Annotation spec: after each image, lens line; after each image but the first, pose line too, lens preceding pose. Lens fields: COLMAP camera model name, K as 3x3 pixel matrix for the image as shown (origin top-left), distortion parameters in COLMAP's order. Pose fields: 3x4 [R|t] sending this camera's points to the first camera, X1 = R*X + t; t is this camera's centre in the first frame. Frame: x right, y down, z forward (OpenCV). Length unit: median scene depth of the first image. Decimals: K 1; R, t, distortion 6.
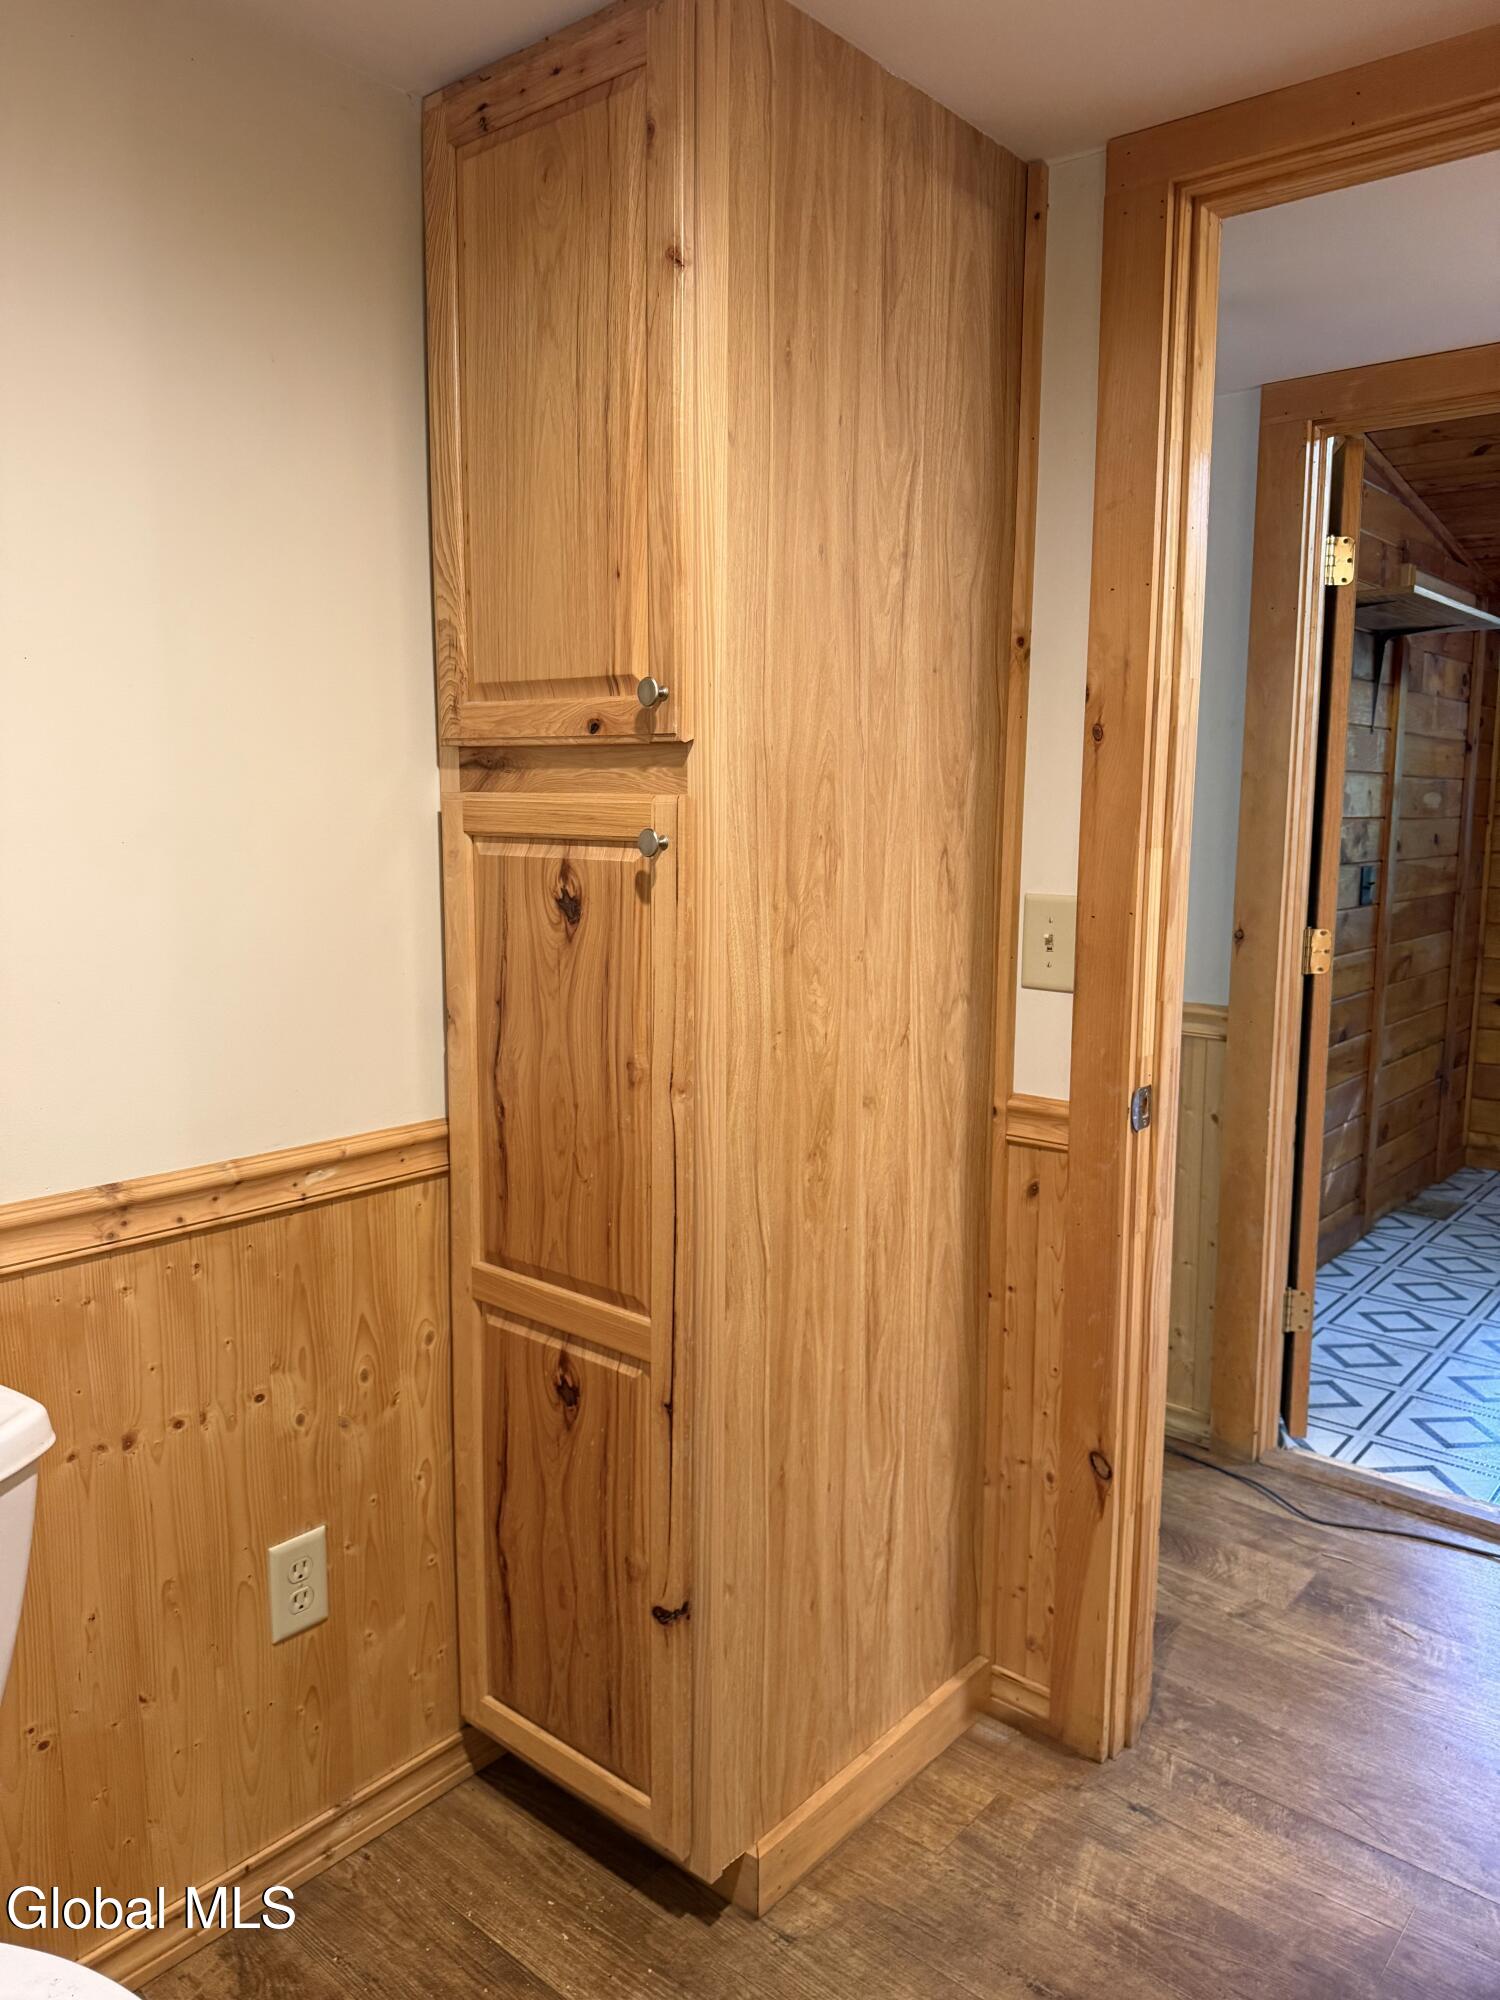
lens RADIAL K [[1438.5, 0, 750.0], [0, 1438.5, 1000.0], [0, 0, 1]] dist [0.024079, -0.065943]
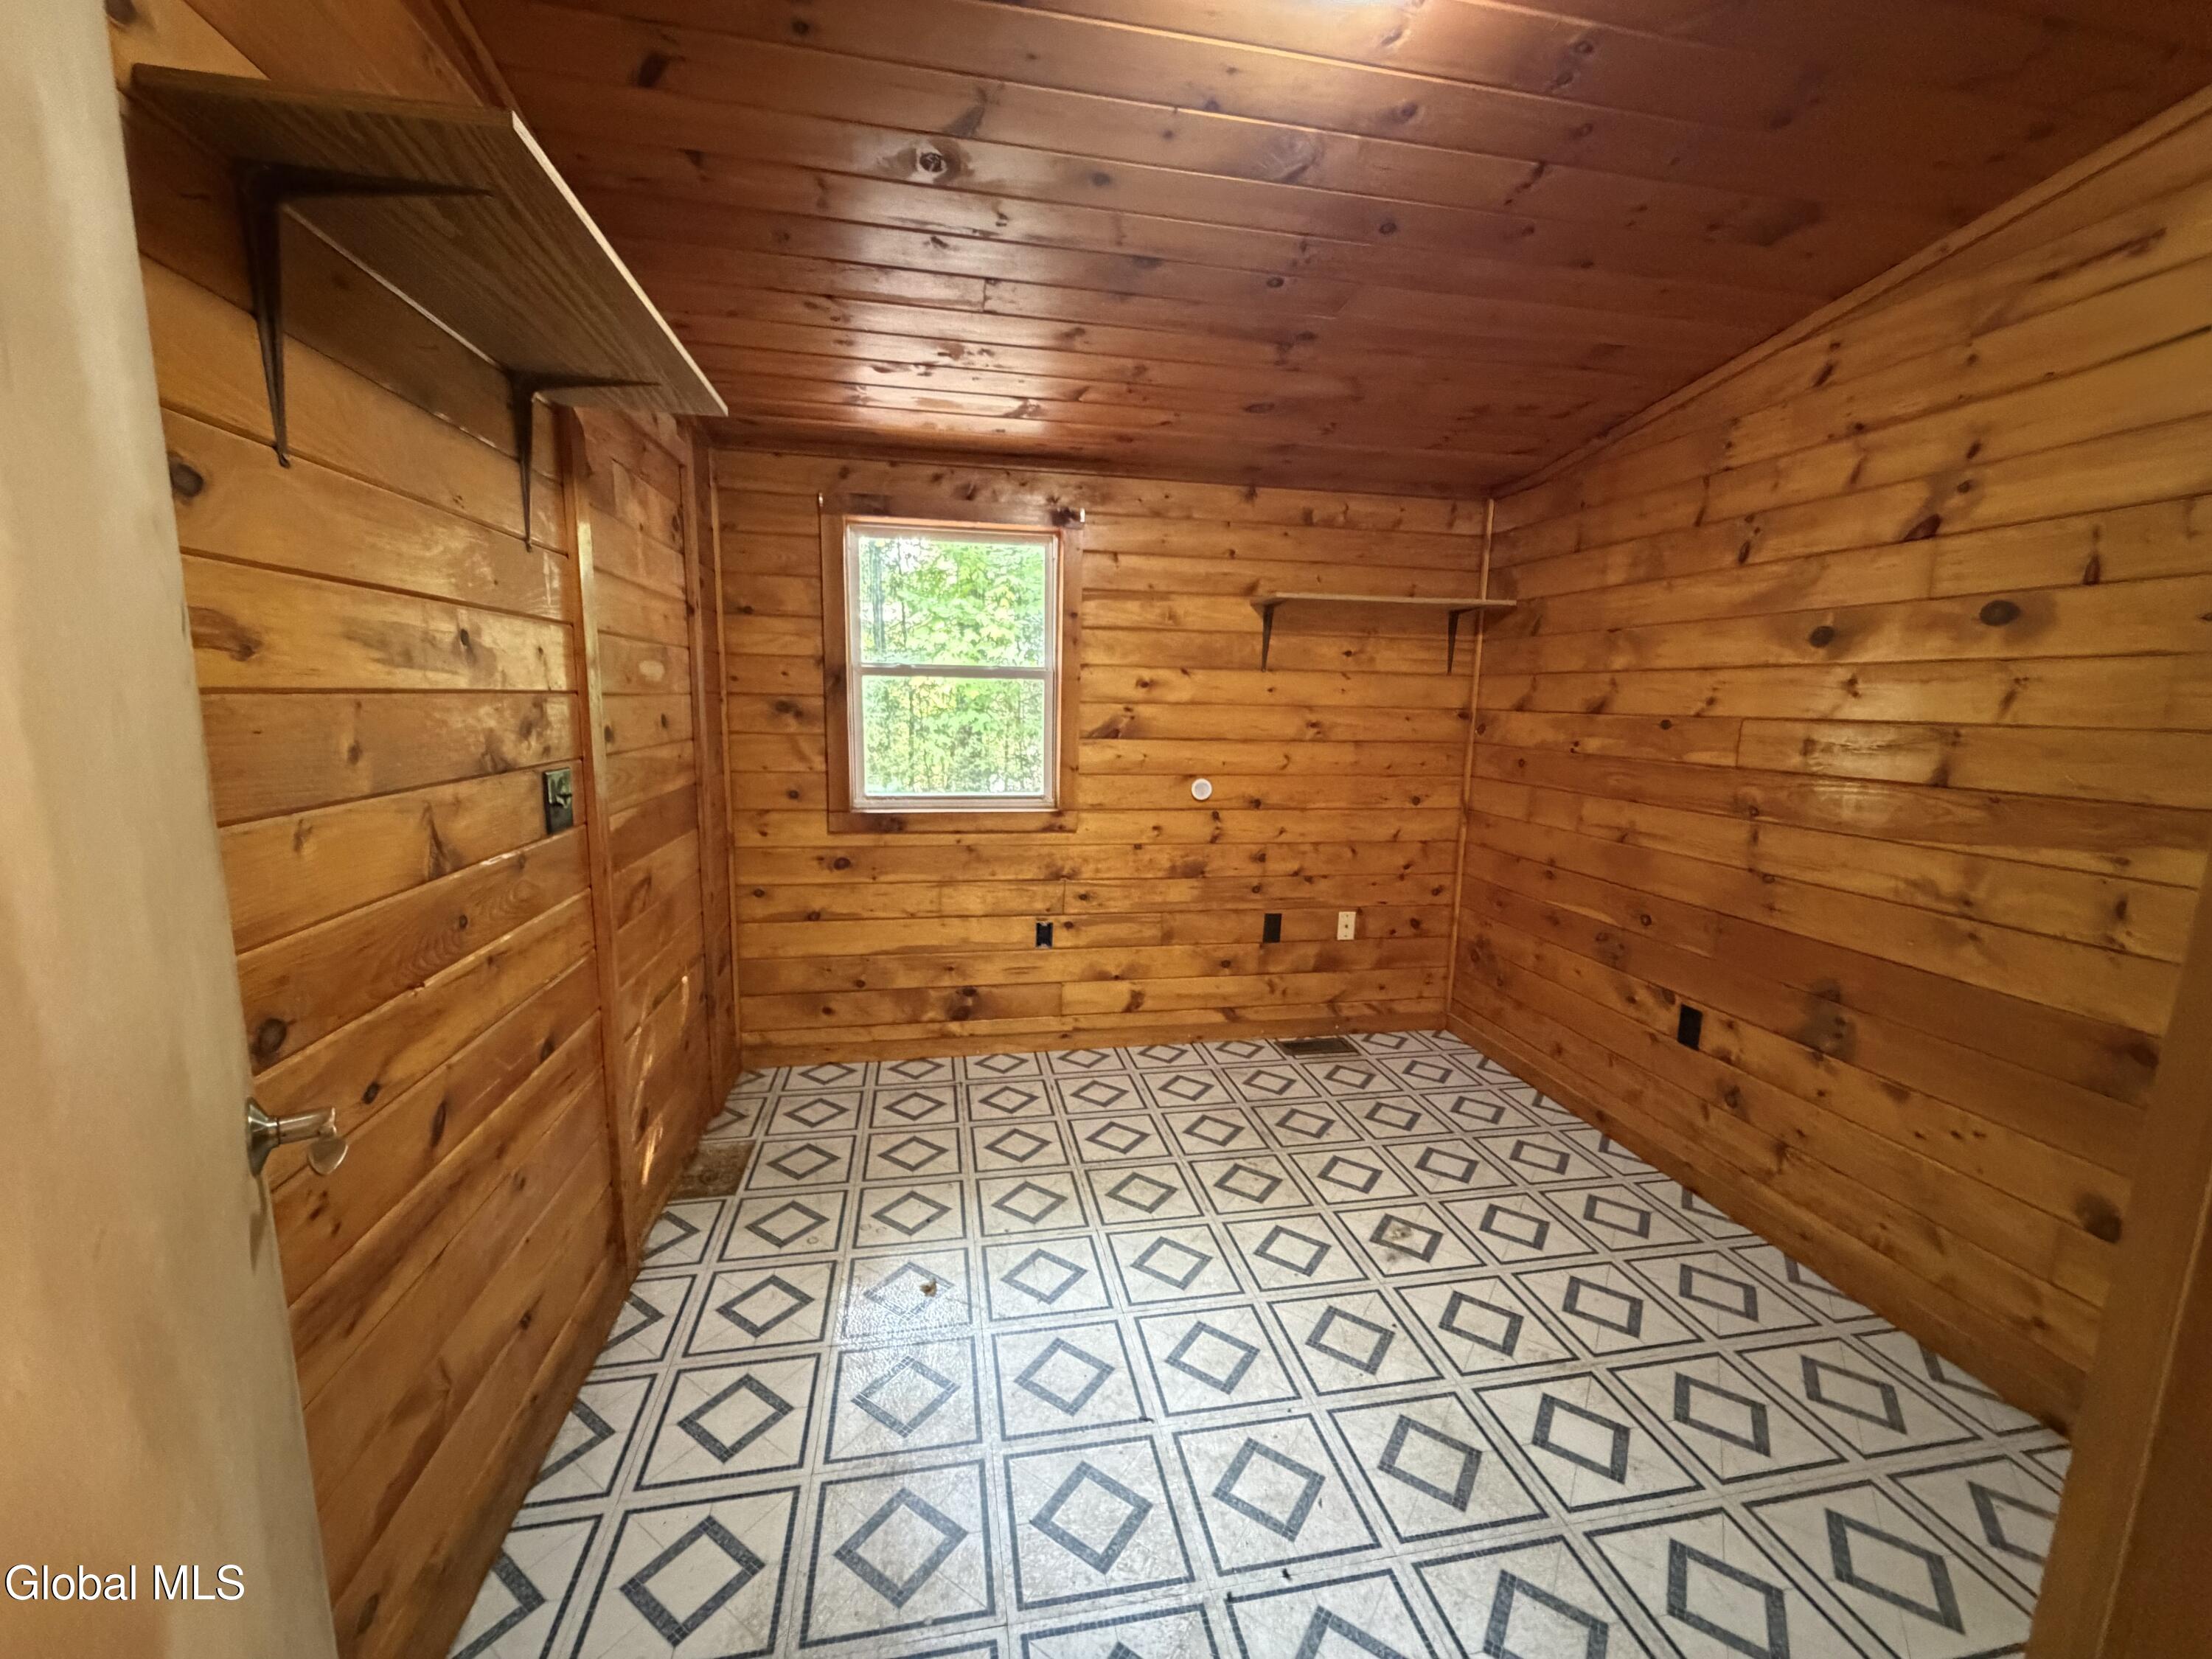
lens RADIAL K [[877.8, 0, 1106.0], [0, 877.8, 829.5], [0, 0, 1]] dist [-0.000304, -0.000482]
pose [[0.625546, -0.110979, 0.772253, 0.256302], [0.092763, 0.993390, 0.067617, -0.064292], [-0.774653, 0.029339, 0.631706, 0.524260]]
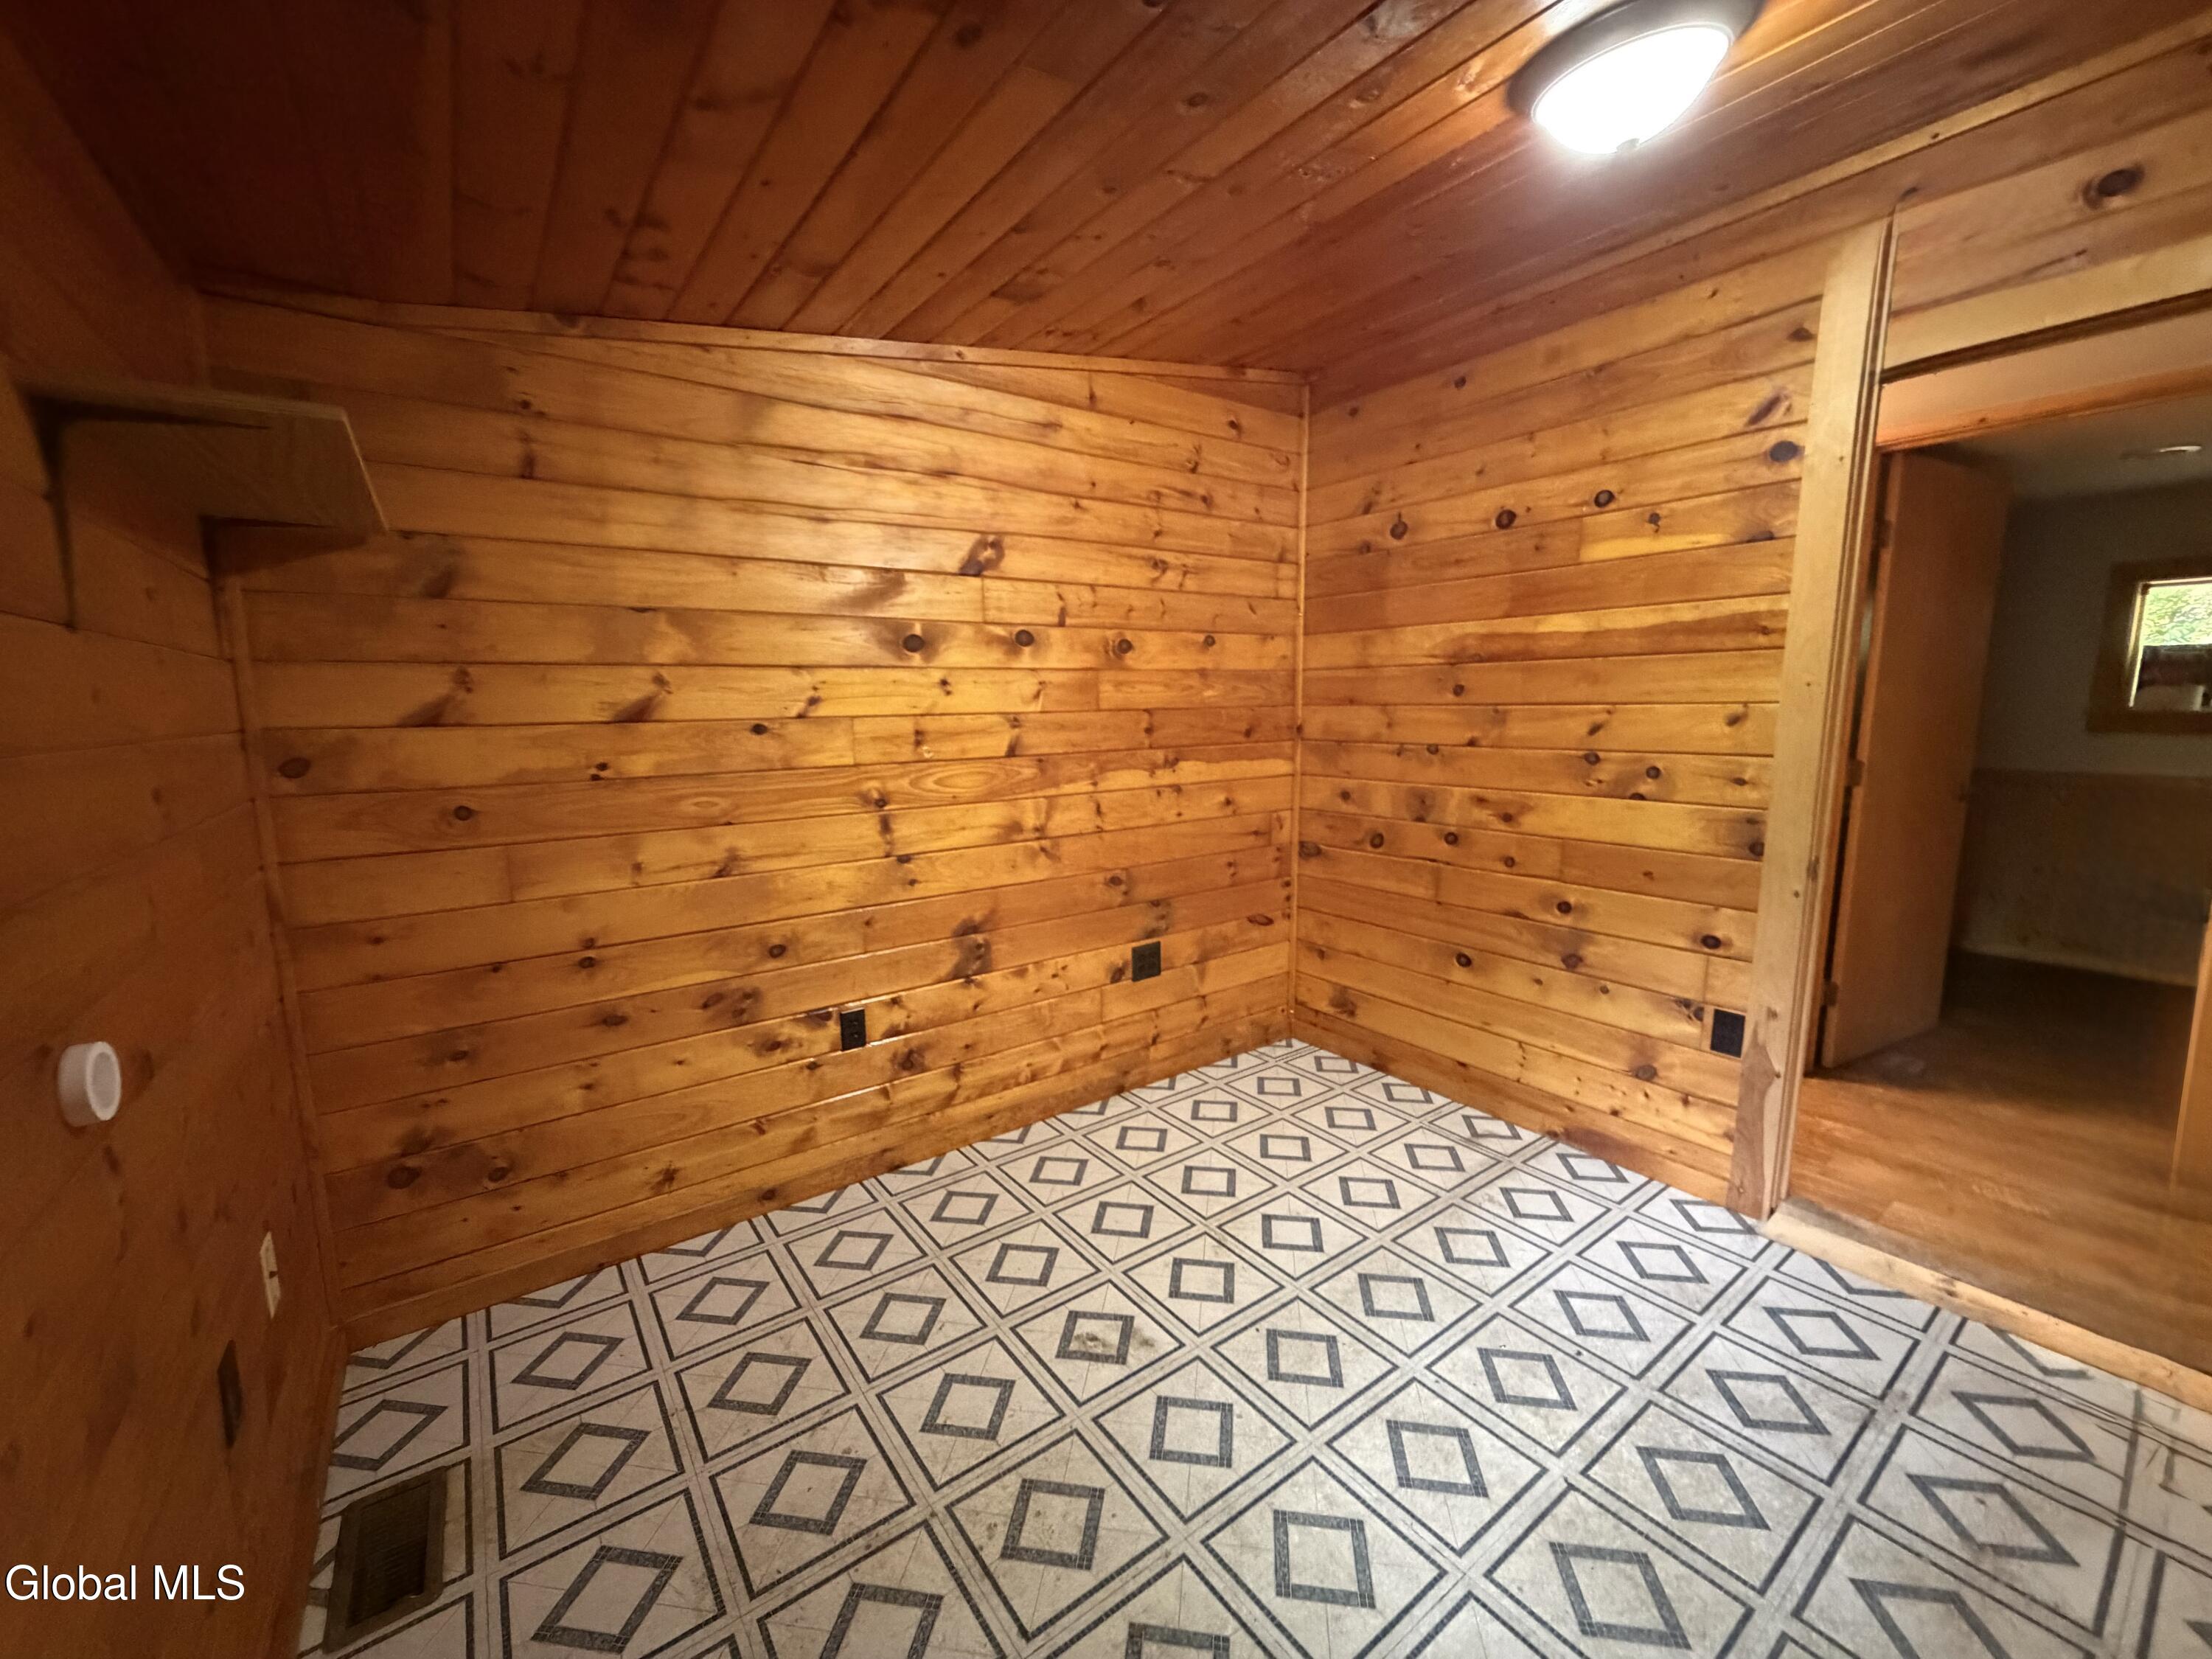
lens RADIAL K [[877.8, 0, 1106.0], [0, 877.8, 829.5], [0, 0, 1]] dist [-0.000304, -0.000482]
pose [[-0.970764, -0.030133, 0.238138, 0.607493], [0.039241, 0.958819, 0.281293, -0.134483], [-0.236807, 0.282414, -0.929605, 1.013306]]
